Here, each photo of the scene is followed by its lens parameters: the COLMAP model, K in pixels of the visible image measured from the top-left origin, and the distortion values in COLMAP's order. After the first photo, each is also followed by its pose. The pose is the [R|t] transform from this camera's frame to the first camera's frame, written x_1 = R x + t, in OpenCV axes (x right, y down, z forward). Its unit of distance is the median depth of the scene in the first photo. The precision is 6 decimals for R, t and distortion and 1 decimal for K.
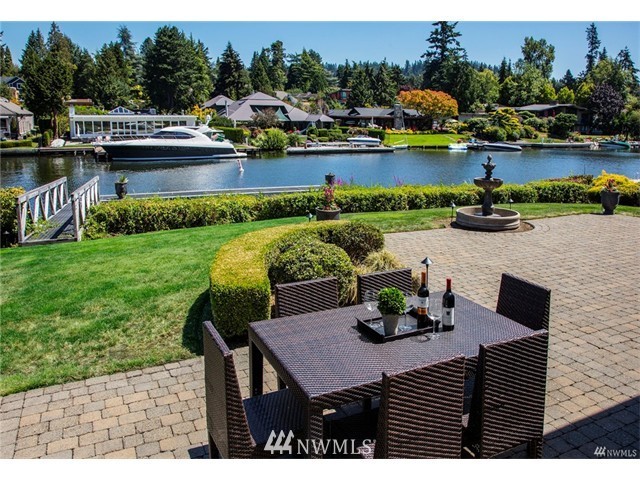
lens RADIAL K [[510.2, 0, 320.0], [0, 510.2, 240.0], [0, 0, 1]] dist [-0.037677, 0.060504]
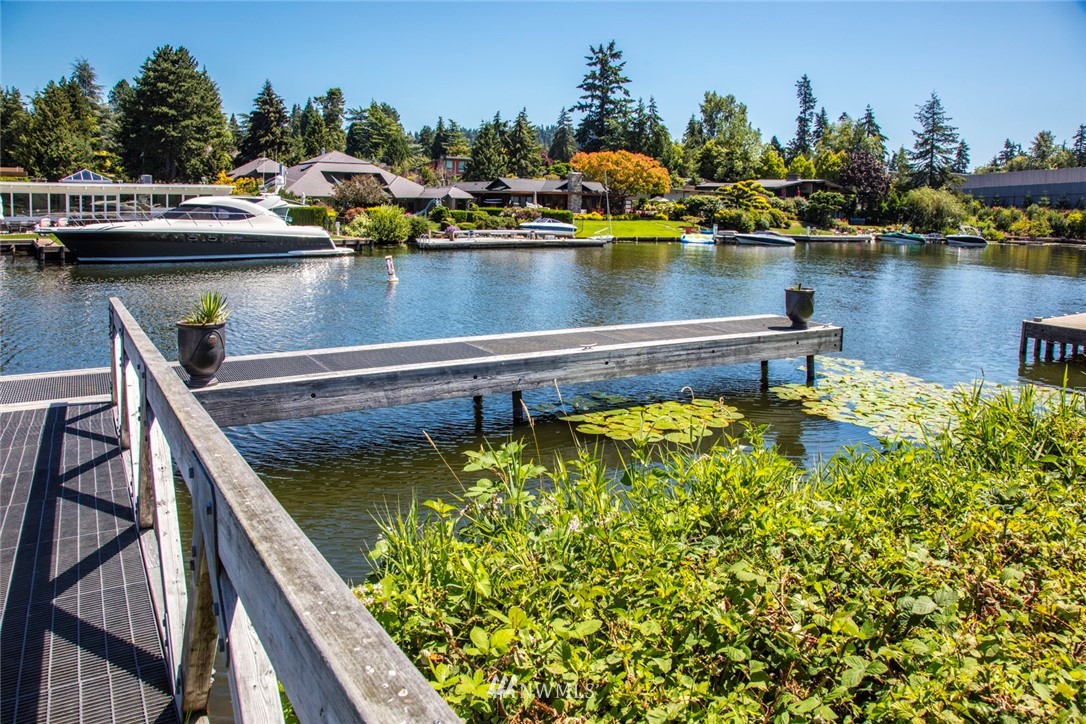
lens RADIAL K [[746.8, 0, 542.3], [0, 746.8, 310.2], [0, 0, 1]] dist [-0.077118, 0.078343]
pose [[0.980138, -0.014335, 0.197799, -0.058447], [0.032746, 0.995392, -0.090125, -0.016329], [-0.195595, 0.094812, 0.976091, 0.117427]]
